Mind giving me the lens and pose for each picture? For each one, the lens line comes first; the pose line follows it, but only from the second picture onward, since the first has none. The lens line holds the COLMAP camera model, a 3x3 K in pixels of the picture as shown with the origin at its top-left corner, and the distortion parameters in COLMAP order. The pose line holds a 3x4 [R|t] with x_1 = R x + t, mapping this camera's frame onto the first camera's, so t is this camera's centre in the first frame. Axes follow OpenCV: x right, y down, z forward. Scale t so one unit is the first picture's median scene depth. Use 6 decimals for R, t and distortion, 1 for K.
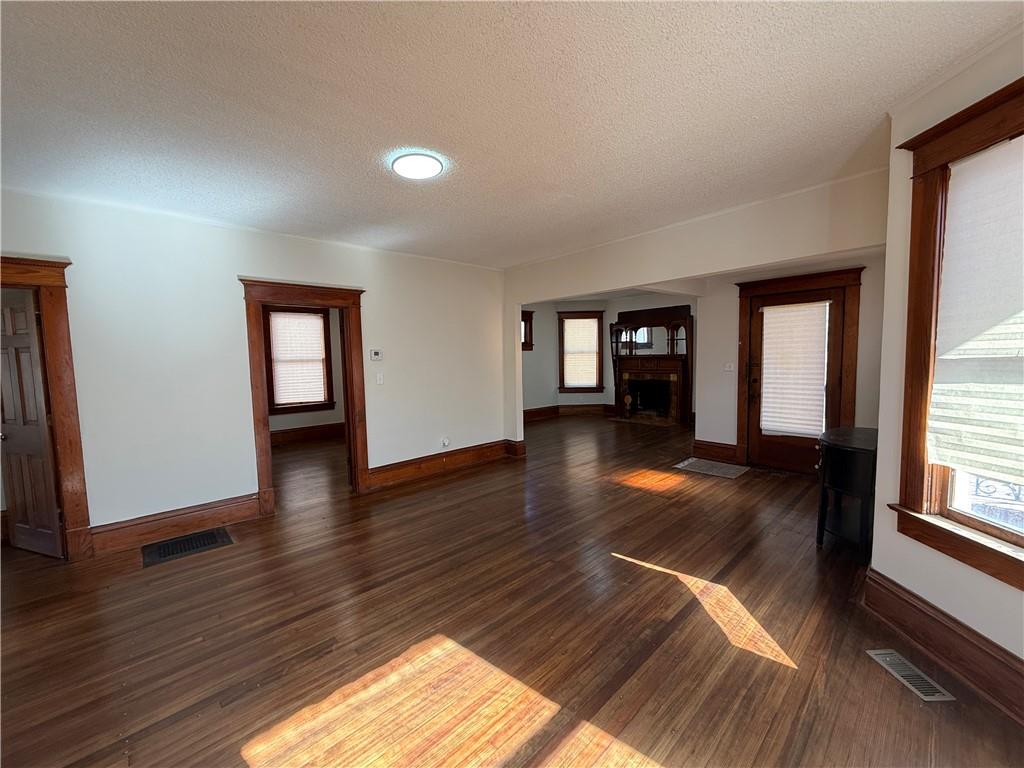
lens RADIAL K [[406.2, 0, 508.9], [0, 406.2, 383.2], [0, 0, 1]] dist [0.000322, 0.000271]
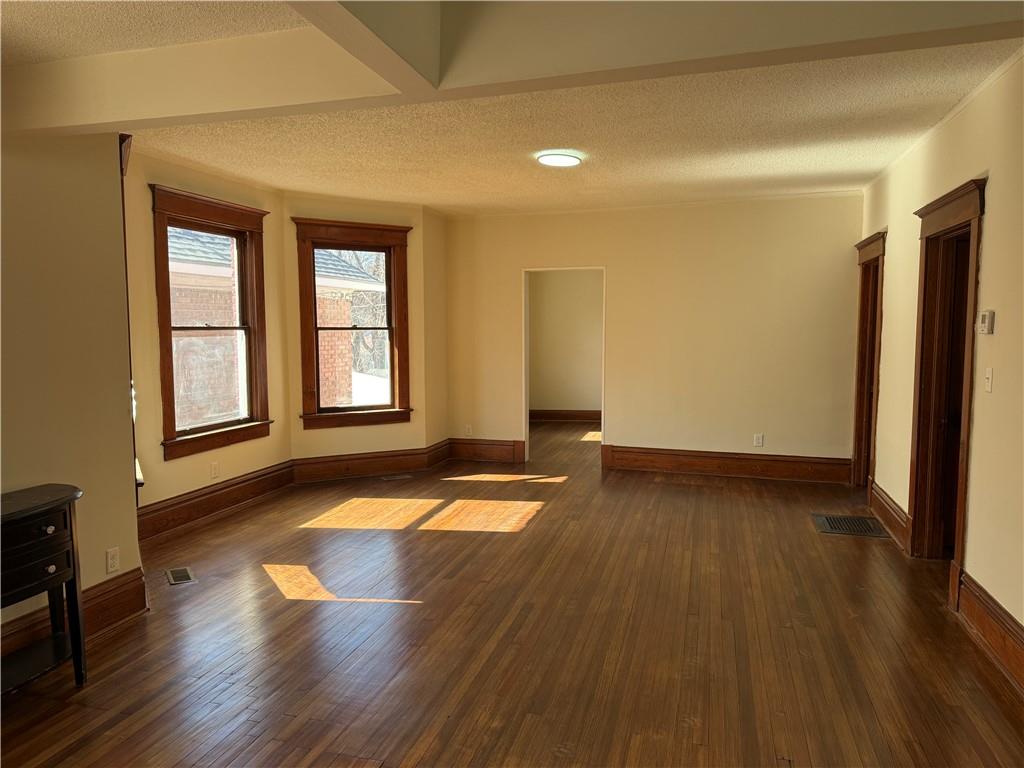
lens RADIAL K [[704.4, 0, 512.0], [0, 704.4, 384.0], [0, 0, 1]] dist [0.002509, 0.000041]
pose [[-0.854209, 0.065120, -0.515835, 1.033769], [-0.017258, 0.988028, 0.153309, -0.235050], [0.519643, 0.139861, -0.842859, 2.922309]]
